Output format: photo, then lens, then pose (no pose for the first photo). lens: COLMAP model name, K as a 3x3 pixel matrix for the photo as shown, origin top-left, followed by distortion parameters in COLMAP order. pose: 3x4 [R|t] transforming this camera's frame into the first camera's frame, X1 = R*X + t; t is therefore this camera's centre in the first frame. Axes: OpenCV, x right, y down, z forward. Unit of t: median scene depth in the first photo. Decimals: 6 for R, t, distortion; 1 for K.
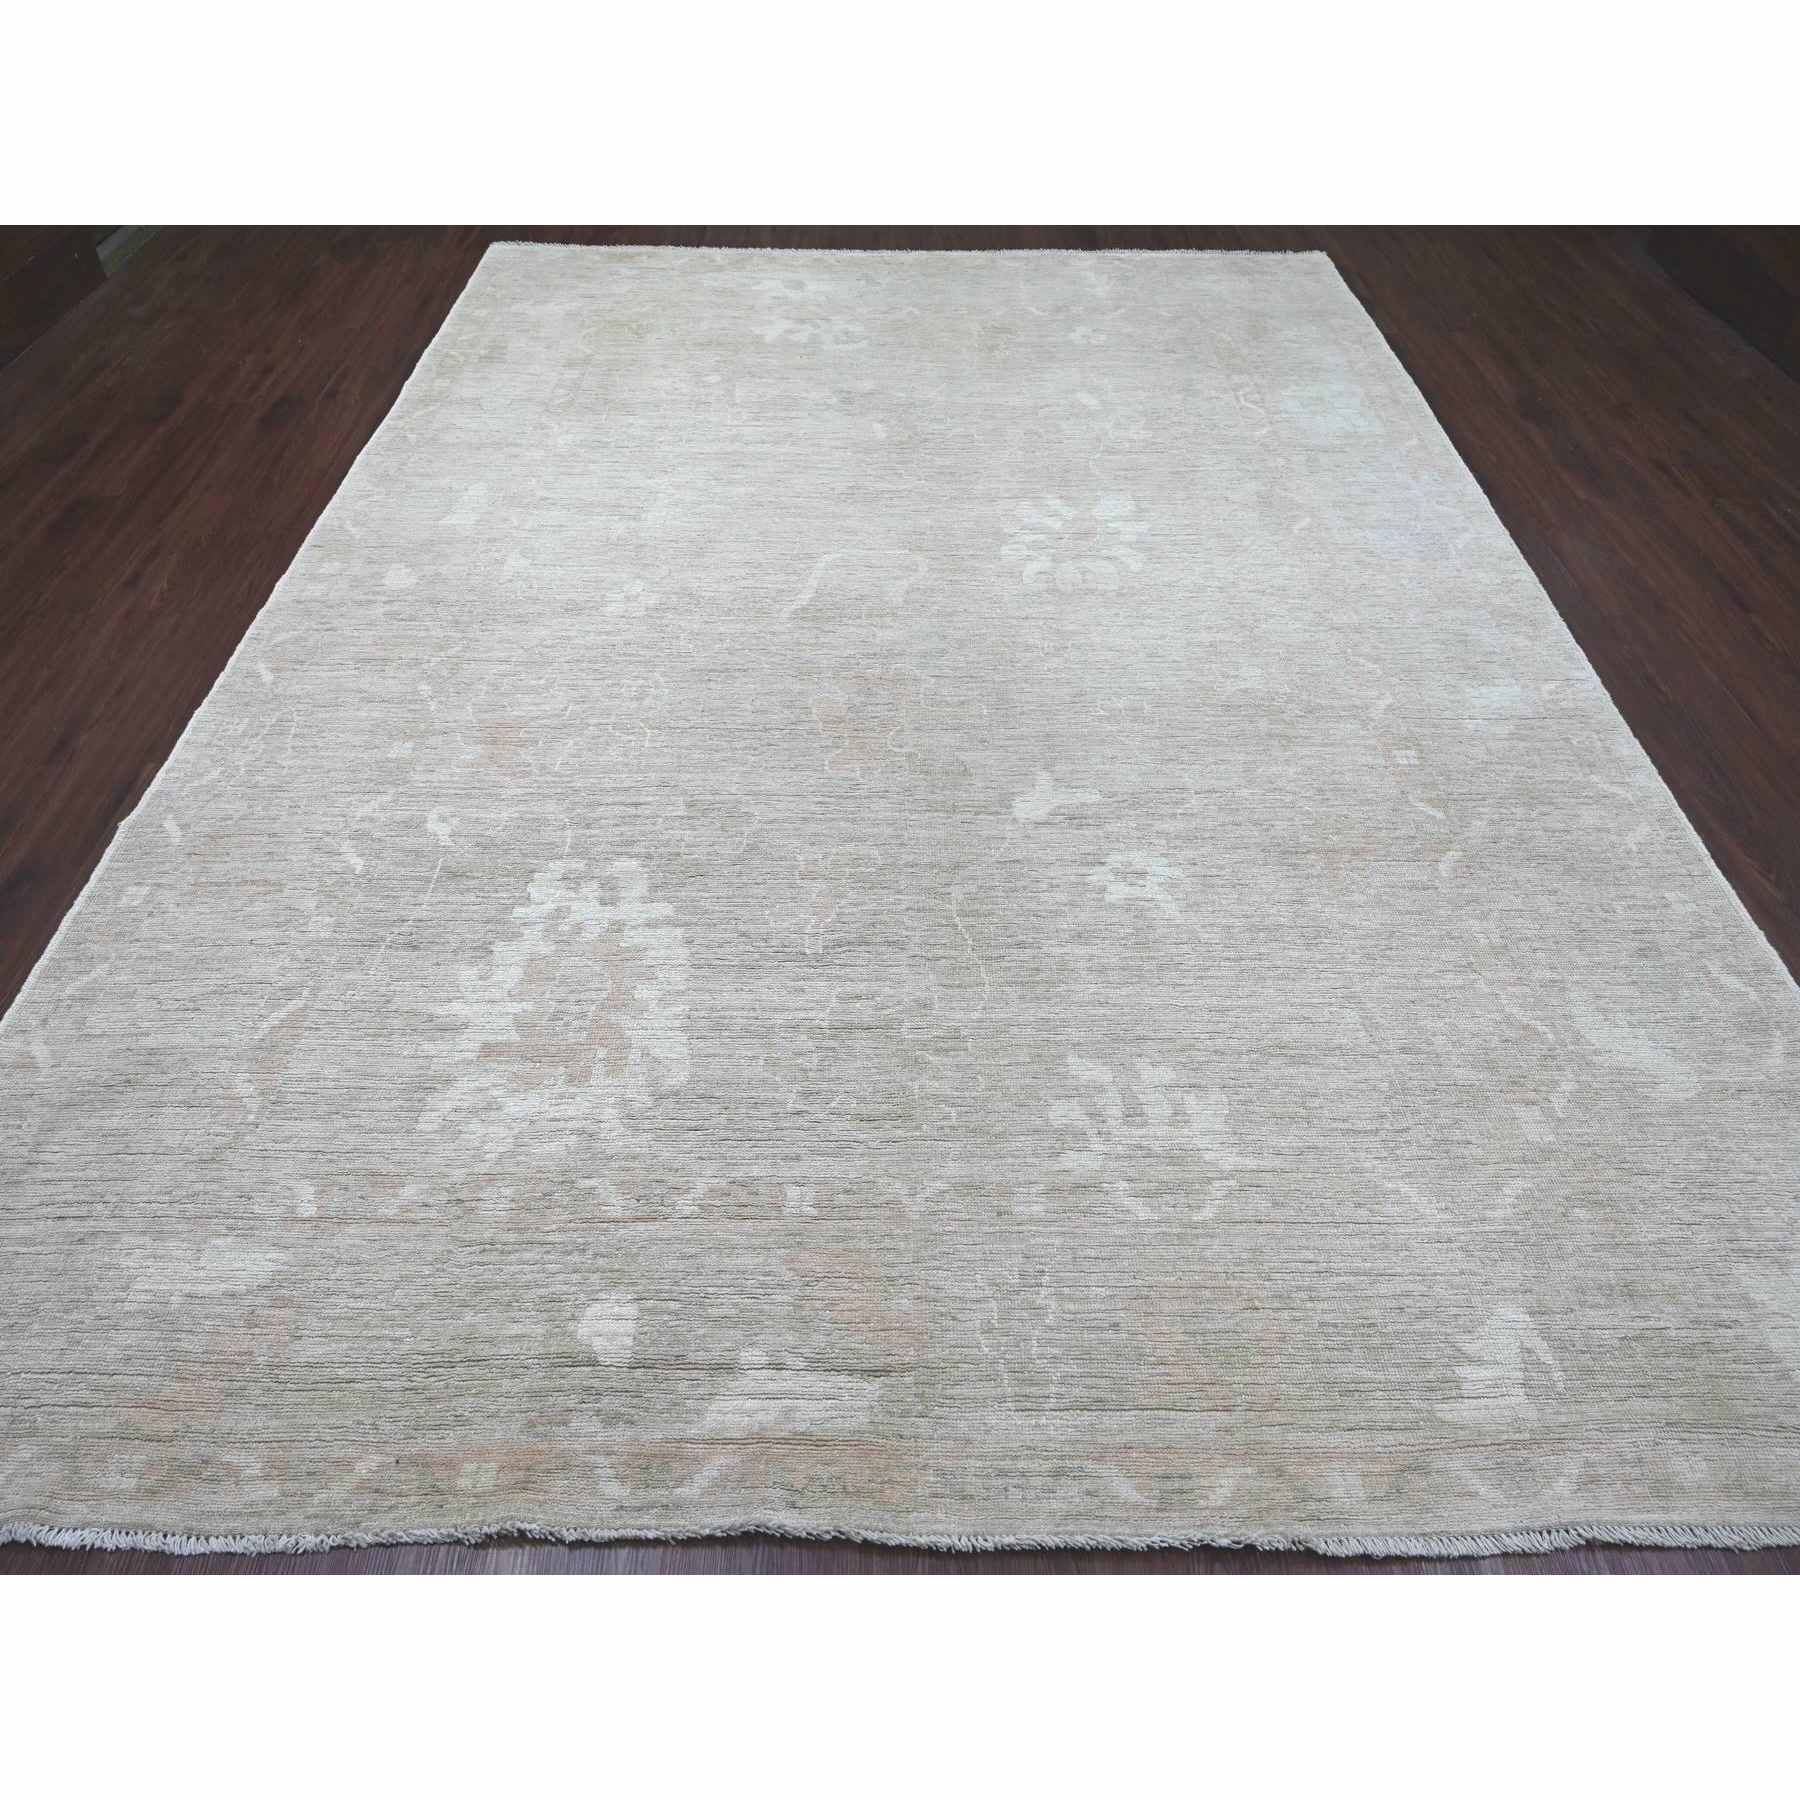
lens RADIAL K [[1054.0, 0, 900.0], [0, 1054.0, 900.0], [0, 0, 1]] dist [-0.006799, 0.000104]
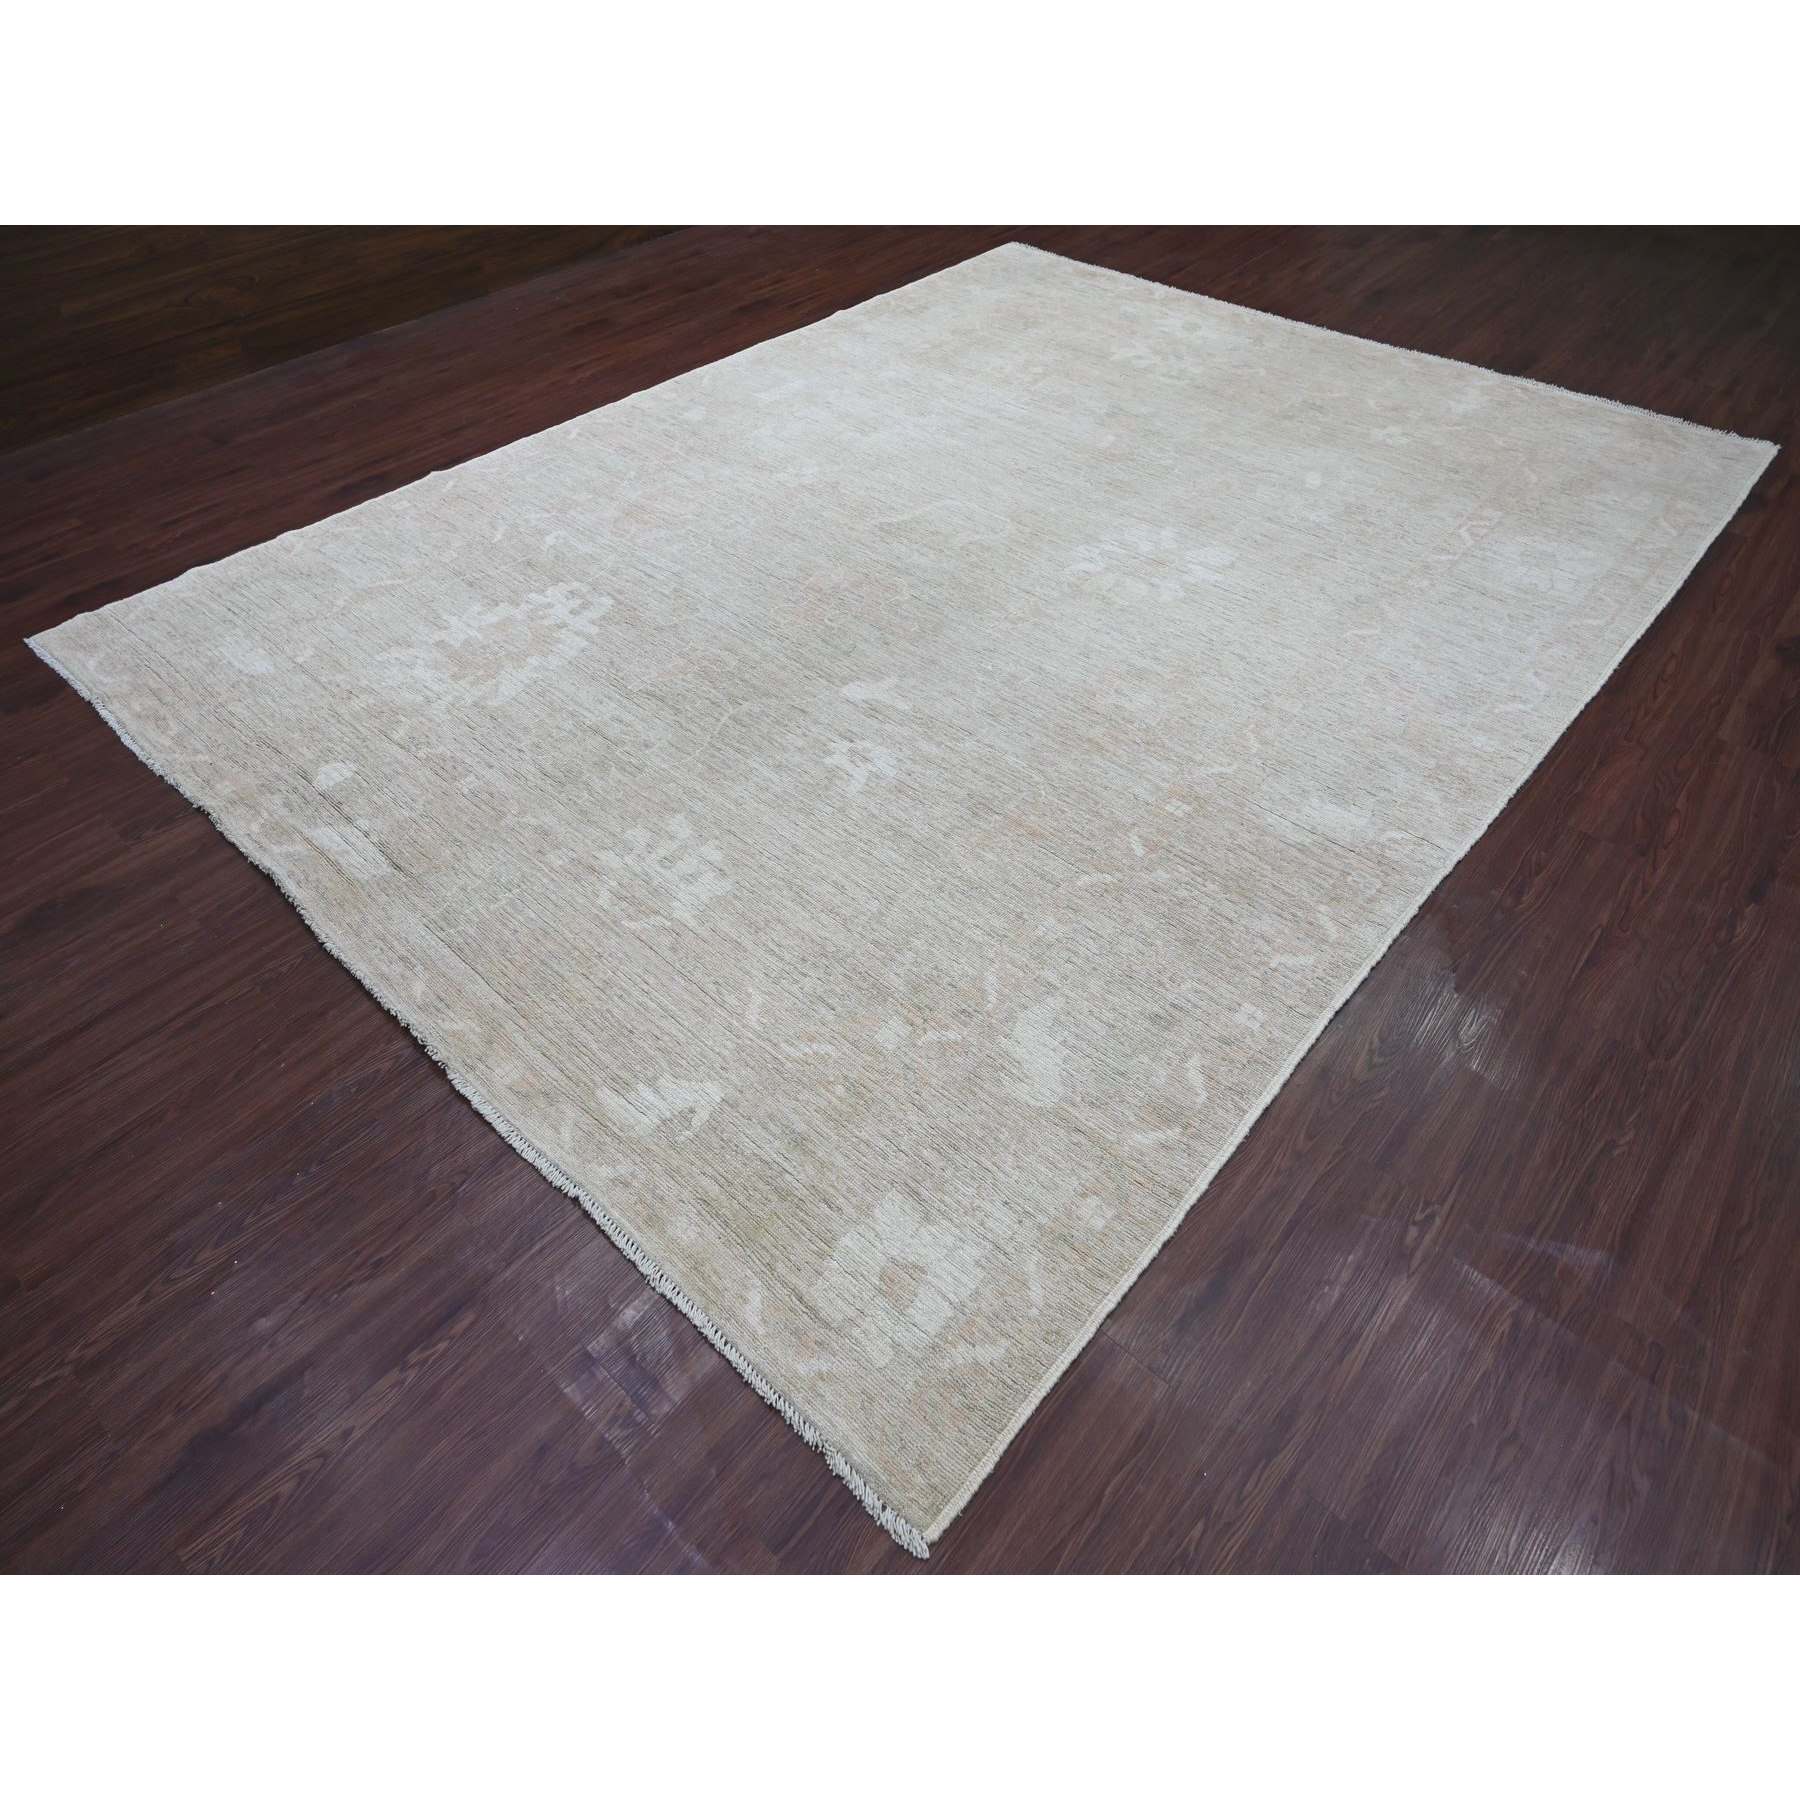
lens RADIAL K [[1054.0, 0, 900.0], [0, 1054.0, 900.0], [0, 0, 1]] dist [-0.006799, 0.000104]
pose [[0.743836, 0.485005, -0.459867, 0.989291], [-0.507308, 0.857664, 0.083976, -0.008623], [0.435140, 0.170830, 0.884008, -0.022852]]
